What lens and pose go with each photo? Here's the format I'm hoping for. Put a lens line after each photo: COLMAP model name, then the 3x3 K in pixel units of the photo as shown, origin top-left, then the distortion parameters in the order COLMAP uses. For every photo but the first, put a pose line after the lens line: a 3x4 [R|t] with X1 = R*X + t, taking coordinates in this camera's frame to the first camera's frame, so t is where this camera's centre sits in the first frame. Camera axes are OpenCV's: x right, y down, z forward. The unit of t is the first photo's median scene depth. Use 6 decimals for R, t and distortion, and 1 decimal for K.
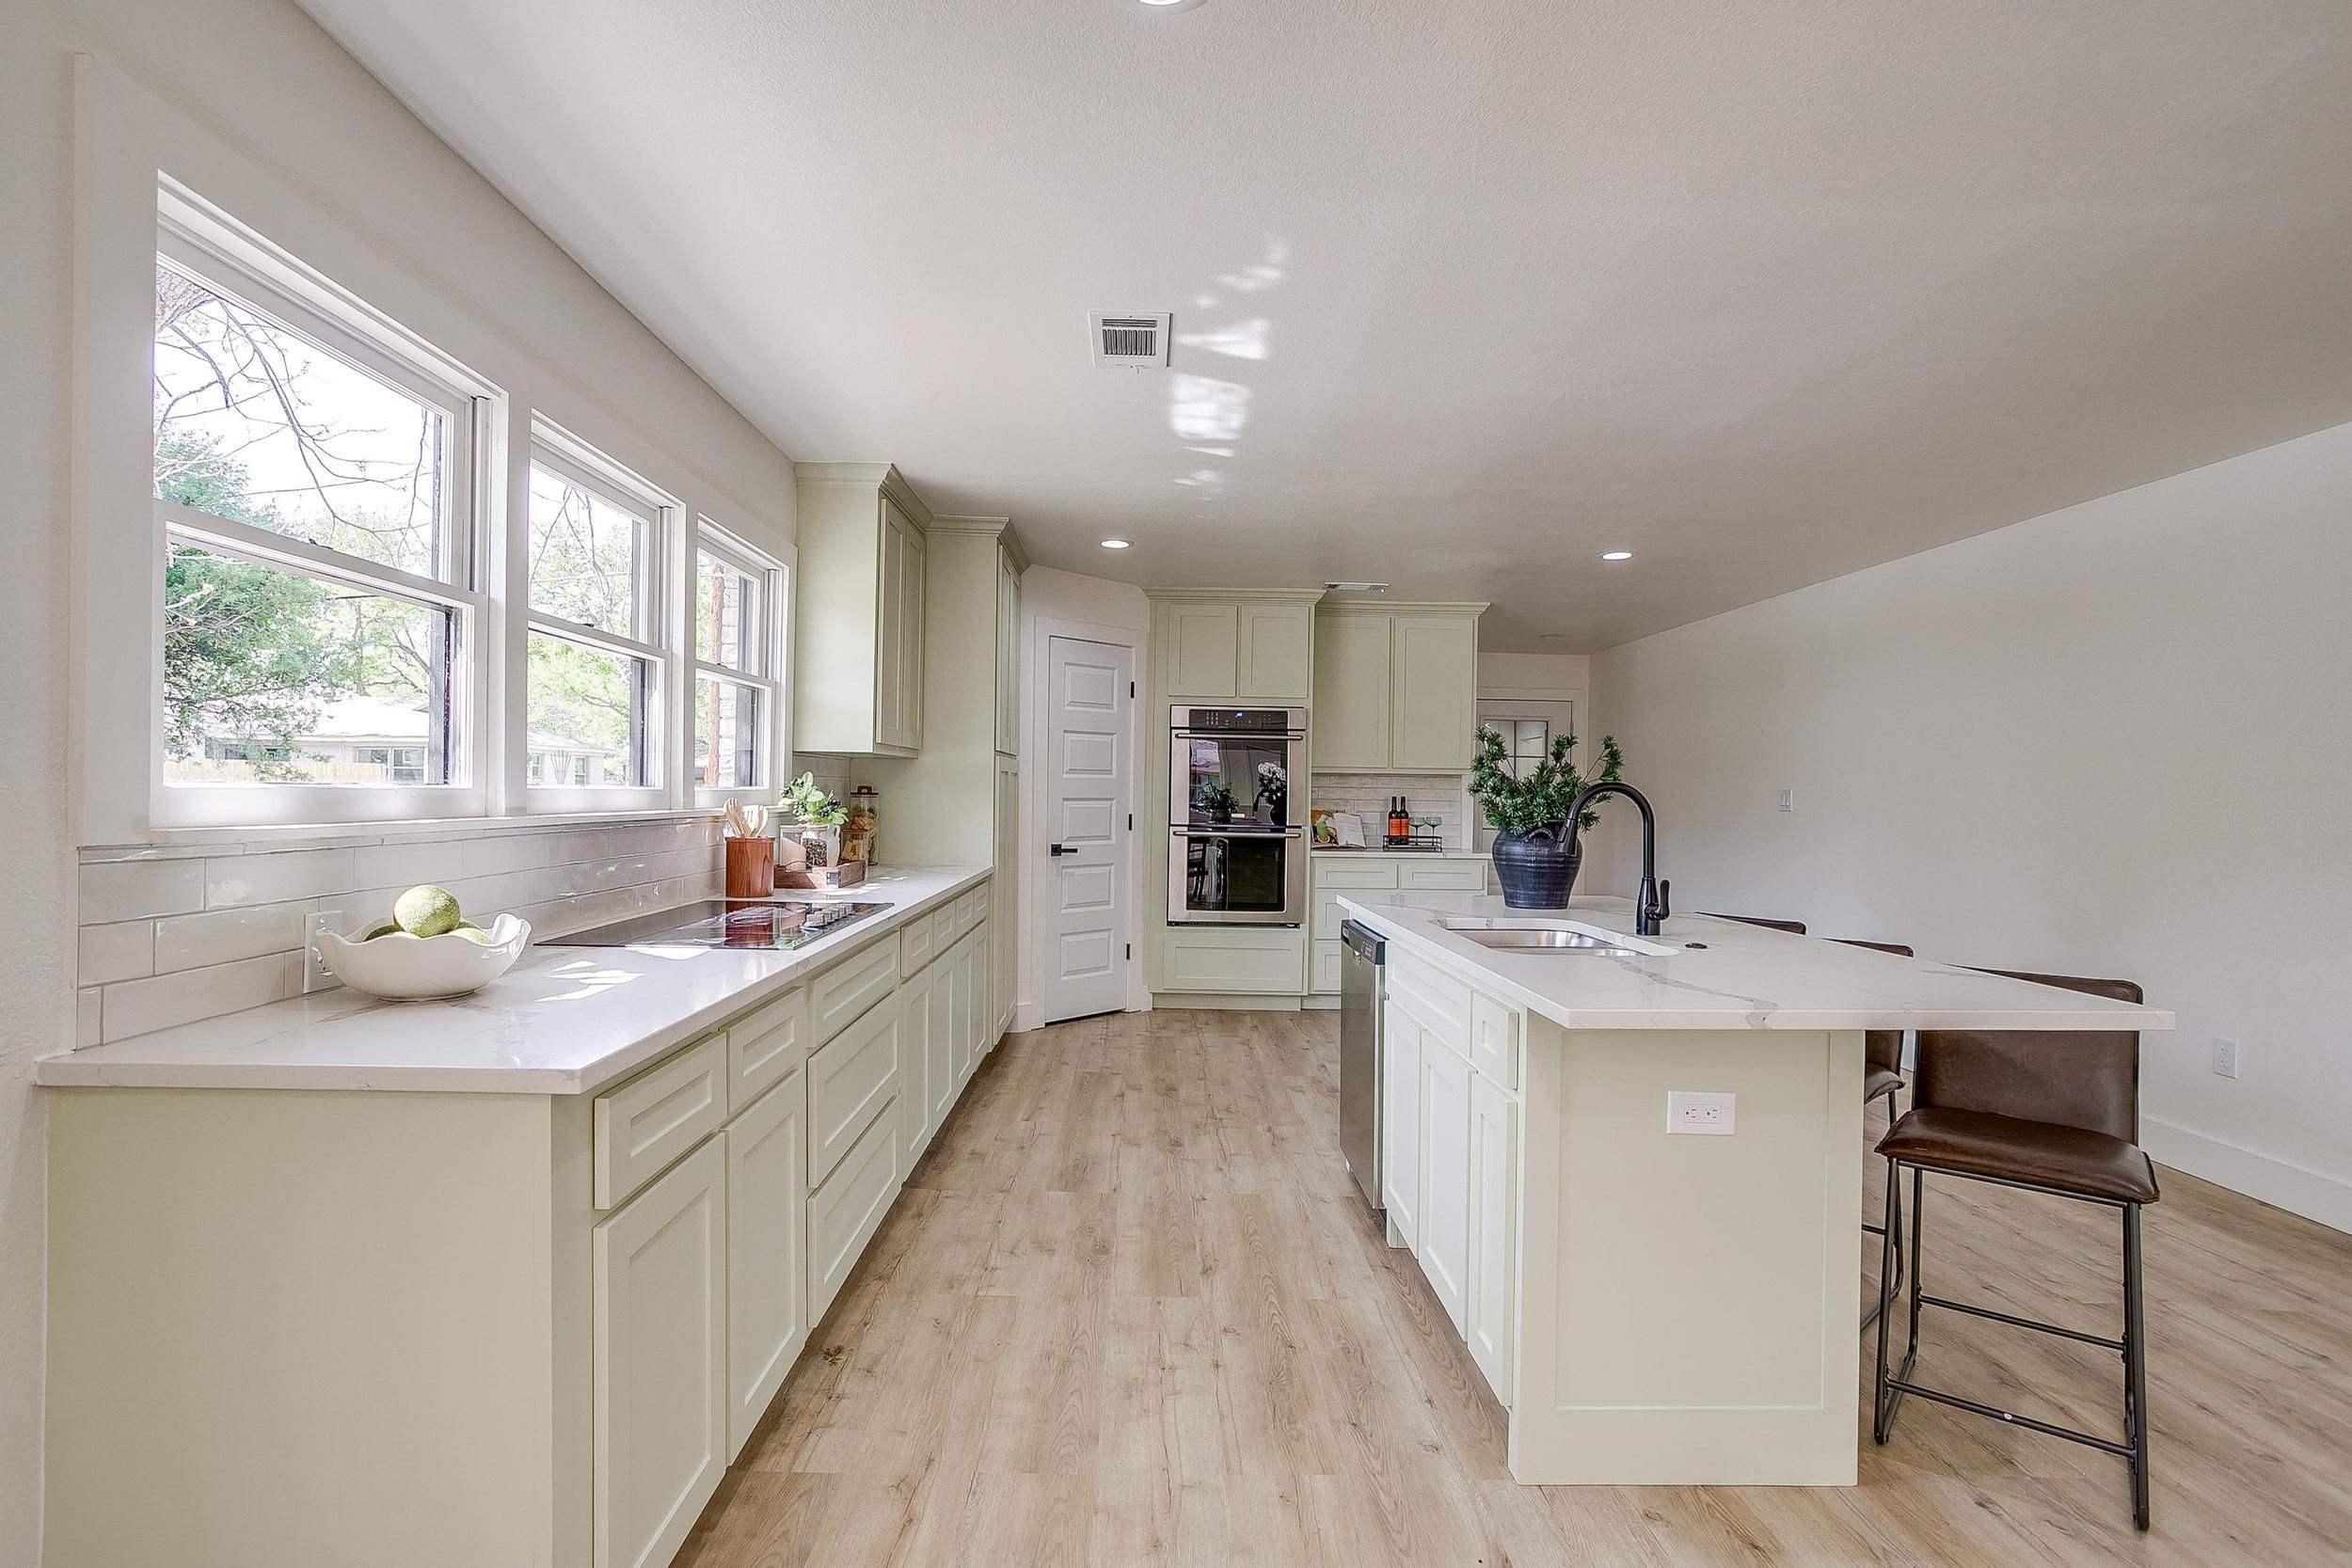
lens RADIAL K [[1140.9, 0, 1140.7], [0, 1140.9, 810.3], [0, 0, 1]] dist [-0.041281, 0.019189]
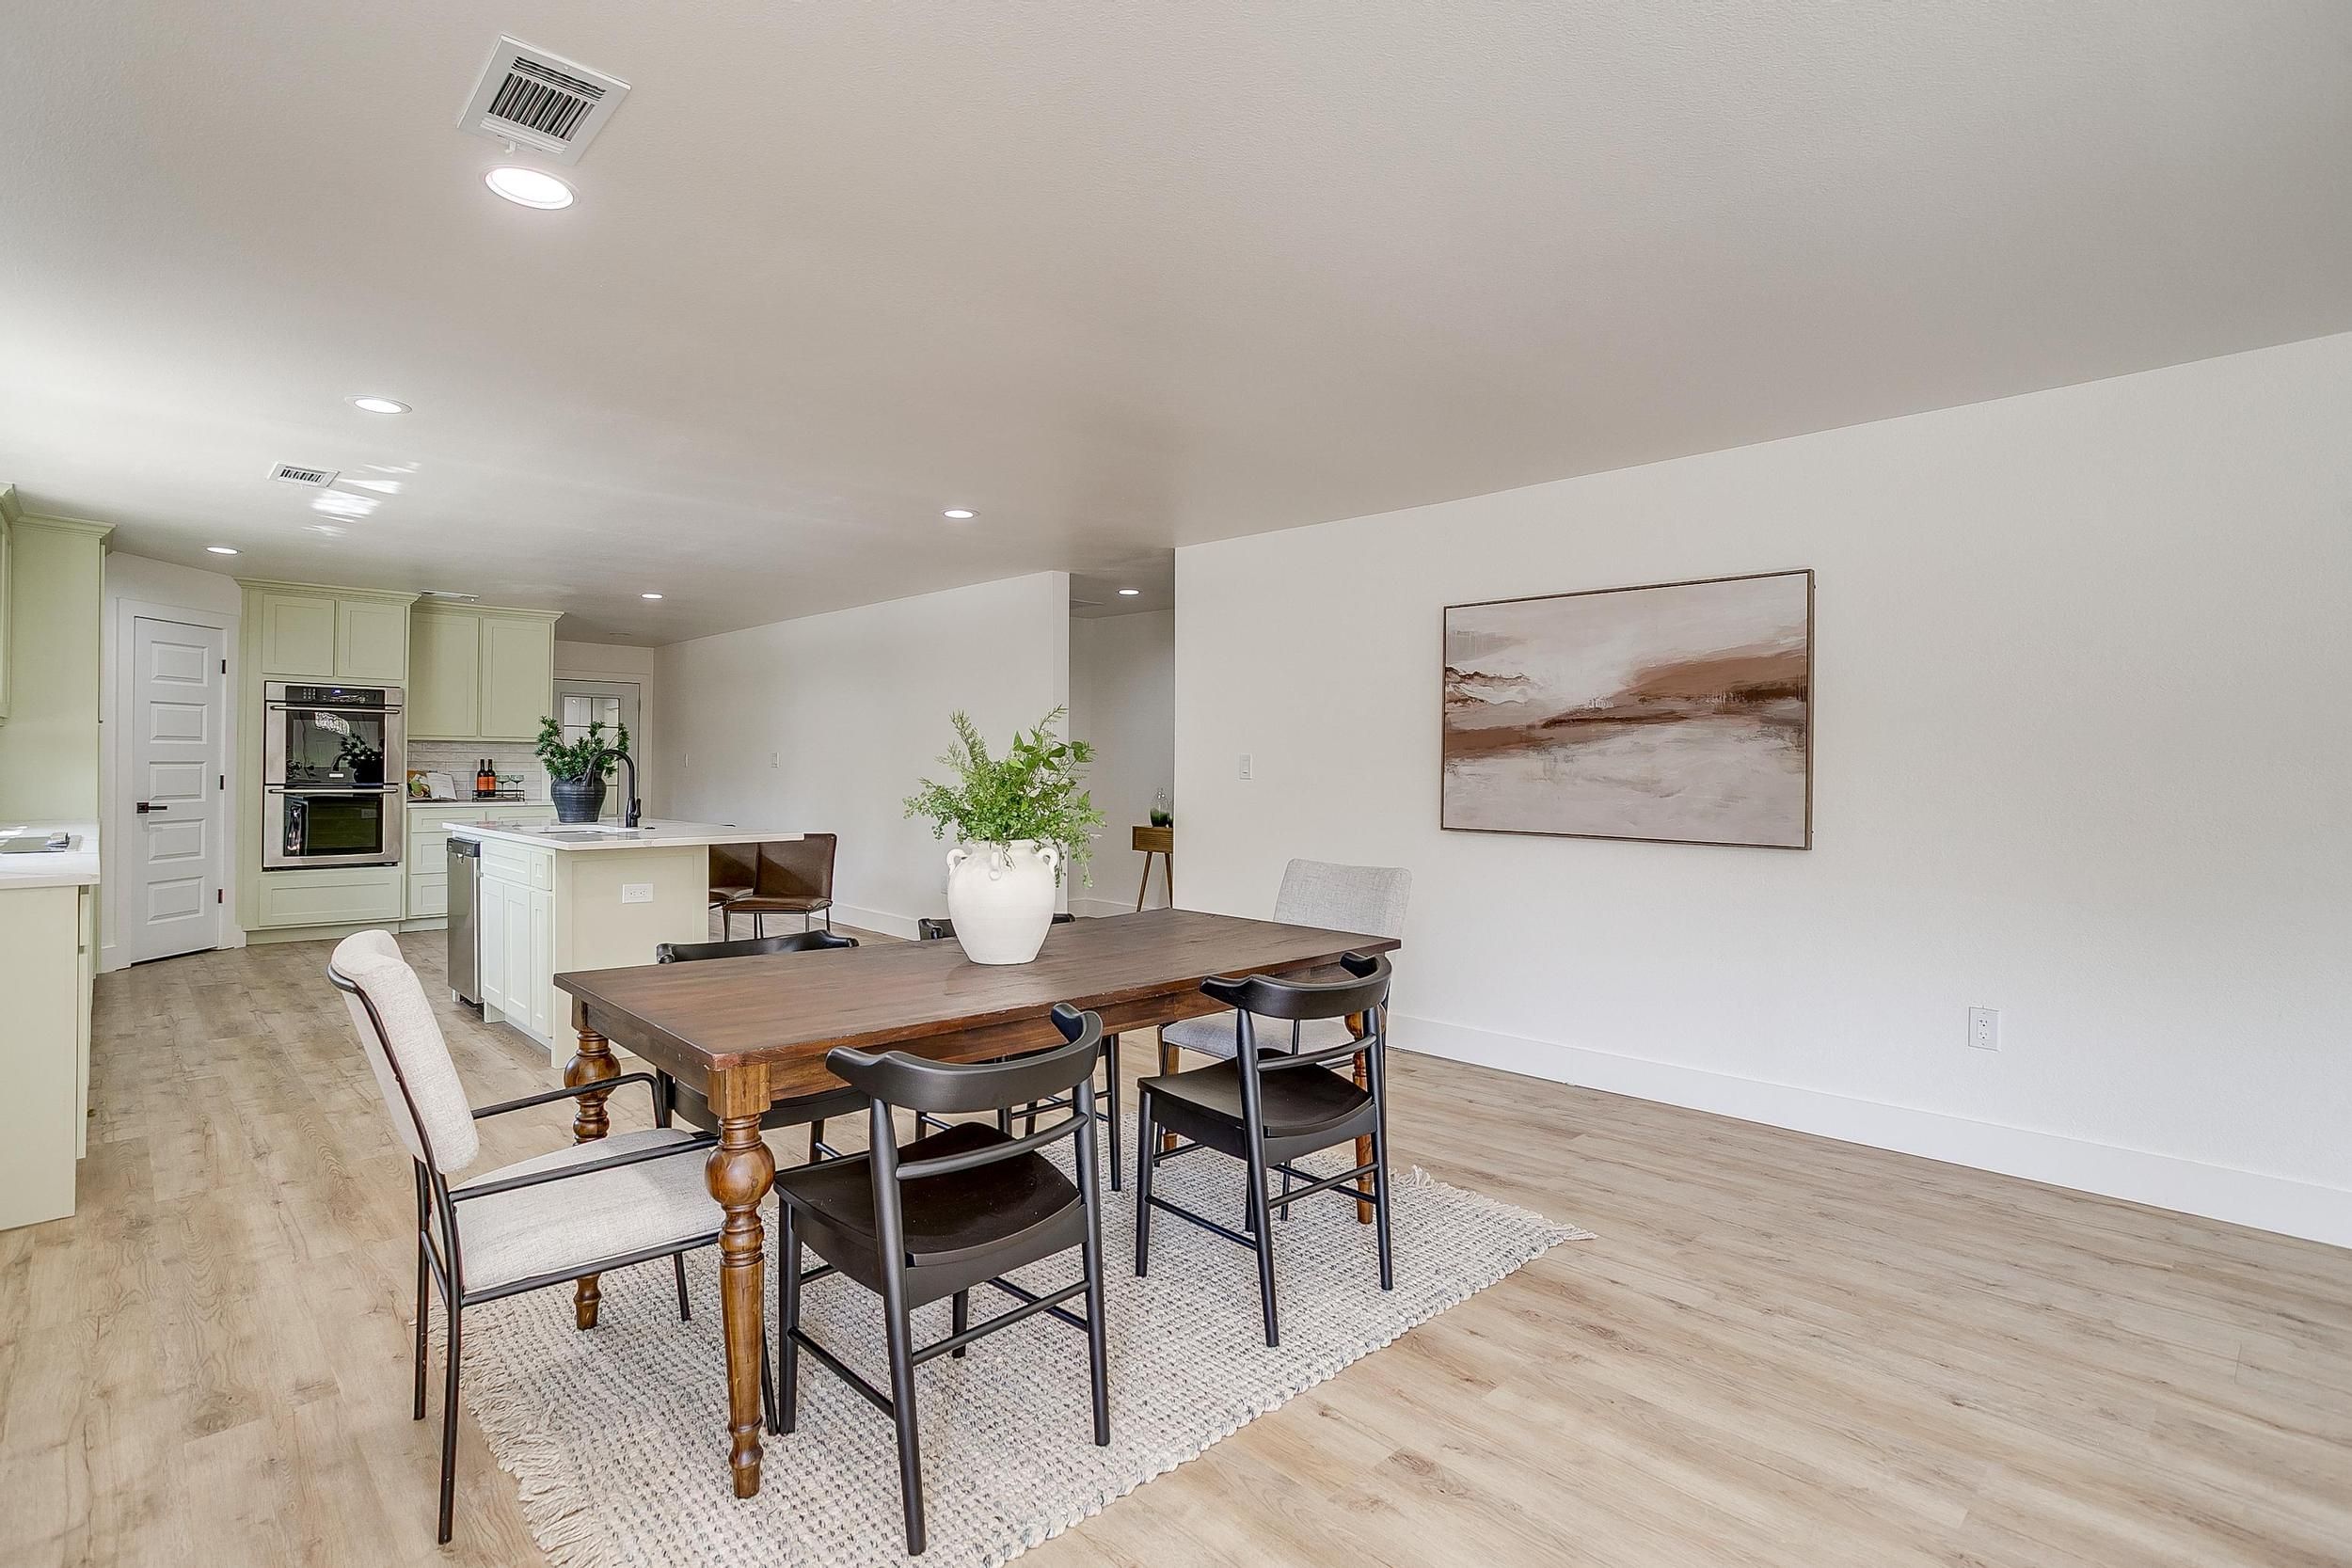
lens RADIAL K [[1140.9, 0, 1170.9], [0, 1140.9, 757.0], [0, 0, 1]] dist [-0.041281, 0.019189]
pose [[0.717516, -0.003604, 0.696533, -0.111654], [0.013582, 0.999869, -0.008818, 0.008242], [-0.696410, 0.015788, 0.717471, -0.478971]]
